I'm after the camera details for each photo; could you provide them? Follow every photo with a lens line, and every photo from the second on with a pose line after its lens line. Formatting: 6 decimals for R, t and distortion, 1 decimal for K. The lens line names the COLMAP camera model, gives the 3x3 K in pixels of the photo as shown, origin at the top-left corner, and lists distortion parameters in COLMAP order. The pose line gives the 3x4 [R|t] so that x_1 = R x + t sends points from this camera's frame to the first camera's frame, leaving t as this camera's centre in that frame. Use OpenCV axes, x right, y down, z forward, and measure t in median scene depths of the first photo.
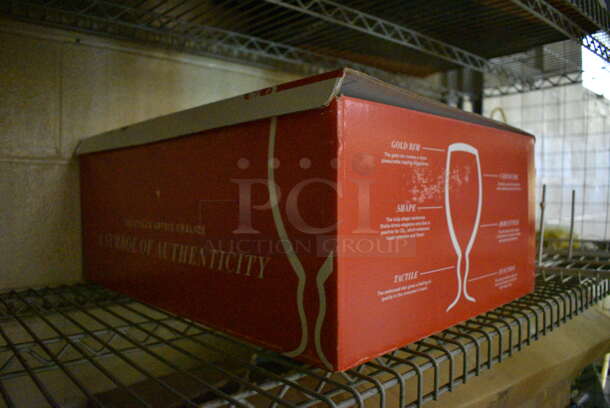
lens RADIAL K [[469.2, 0, 301.5], [0, 469.2, 205.4], [0, 0, 1]] dist [-0.095065, 0.011591]
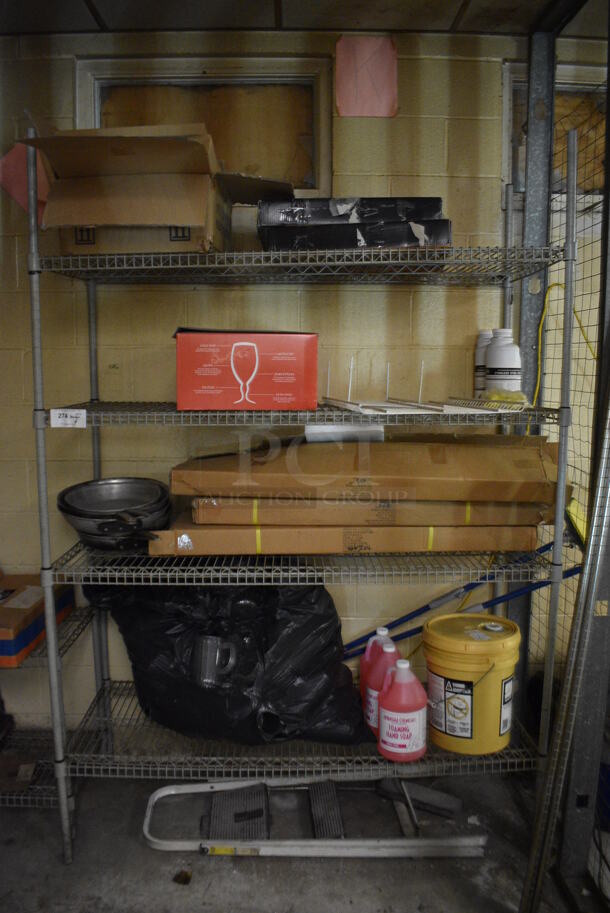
lens RADIAL K [[702.3, 0, 310.7], [0, 702.3, 460.1], [0, 0, 1]] dist [-0.095065, 0.011591]
pose [[0.766496, 0.094946, -0.635192, 3.258782], [-0.026104, 0.992801, 0.116900, 0.059388], [0.641718, -0.073023, 0.763456, -1.884490]]
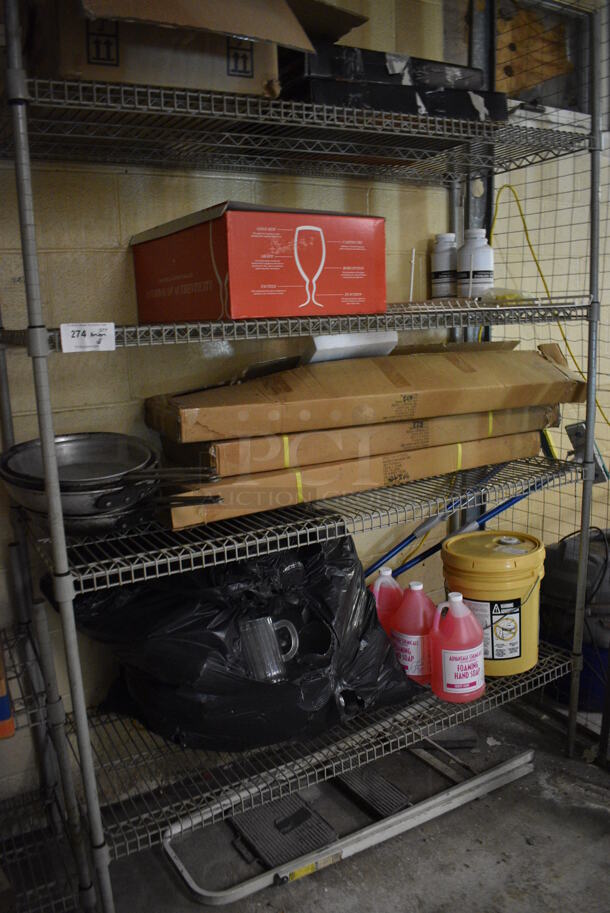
lens RADIAL K [[702.3, 0, 312.1], [0, 702.3, 455.3], [0, 0, 1]] dist [-0.095065, 0.011591]
pose [[0.980889, 0.009125, -0.194356, 0.962568], [0.025245, 0.984488, 0.173626, 0.328944], [0.192925, -0.175214, 0.965443, -2.122131]]
